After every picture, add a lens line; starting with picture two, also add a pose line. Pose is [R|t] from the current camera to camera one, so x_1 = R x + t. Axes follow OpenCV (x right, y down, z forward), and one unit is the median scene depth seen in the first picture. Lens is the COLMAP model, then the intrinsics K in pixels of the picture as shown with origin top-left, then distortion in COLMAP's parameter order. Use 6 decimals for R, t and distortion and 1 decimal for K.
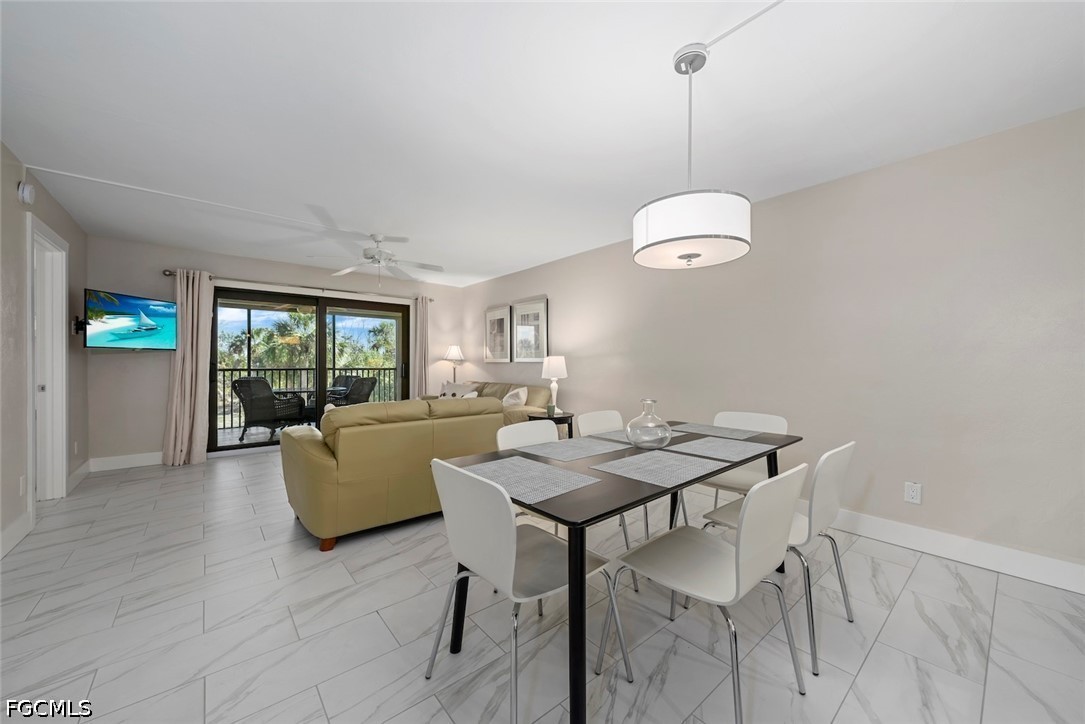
lens RADIAL K [[408.3, 0, 542.5], [0, 408.3, 362.0], [0, 0, 1]] dist [0.000063, 0.000227]
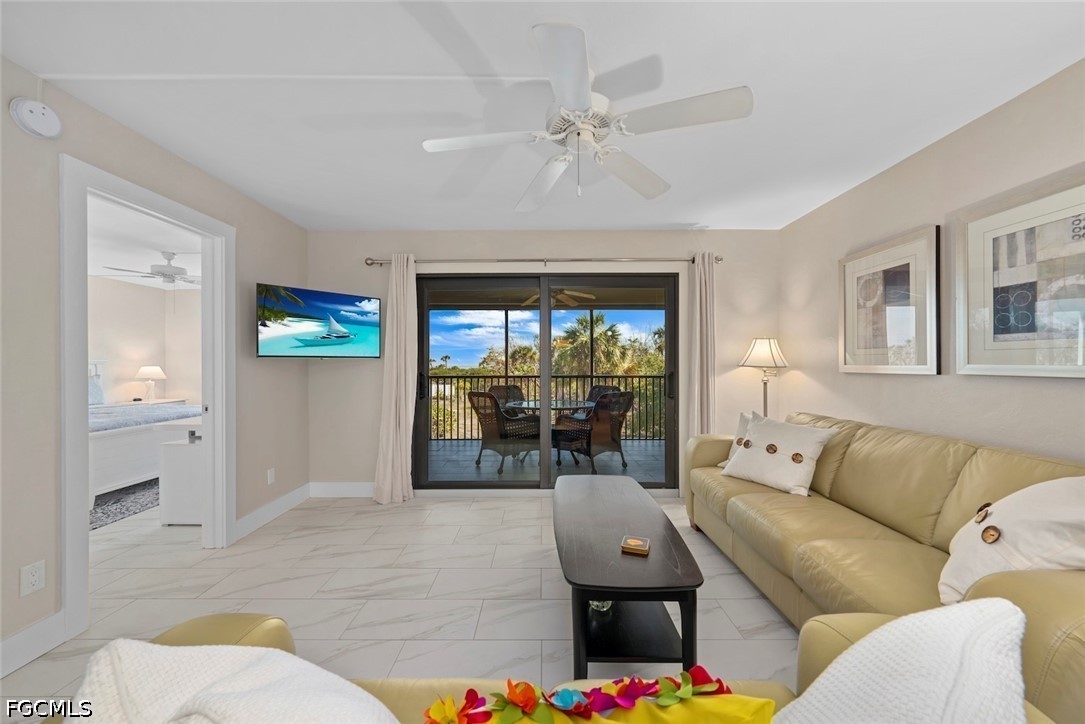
lens RADIAL K [[391.8, 0, 542.5], [0, 391.8, 362.0], [0, 0, 1]] dist [-0.000536, 0.000034]
pose [[0.769803, -0.008570, -0.638224, -0.128146], [0.007172, 0.999963, -0.004777, -0.011794], [0.638241, -0.000900, 0.769836, 0.479043]]
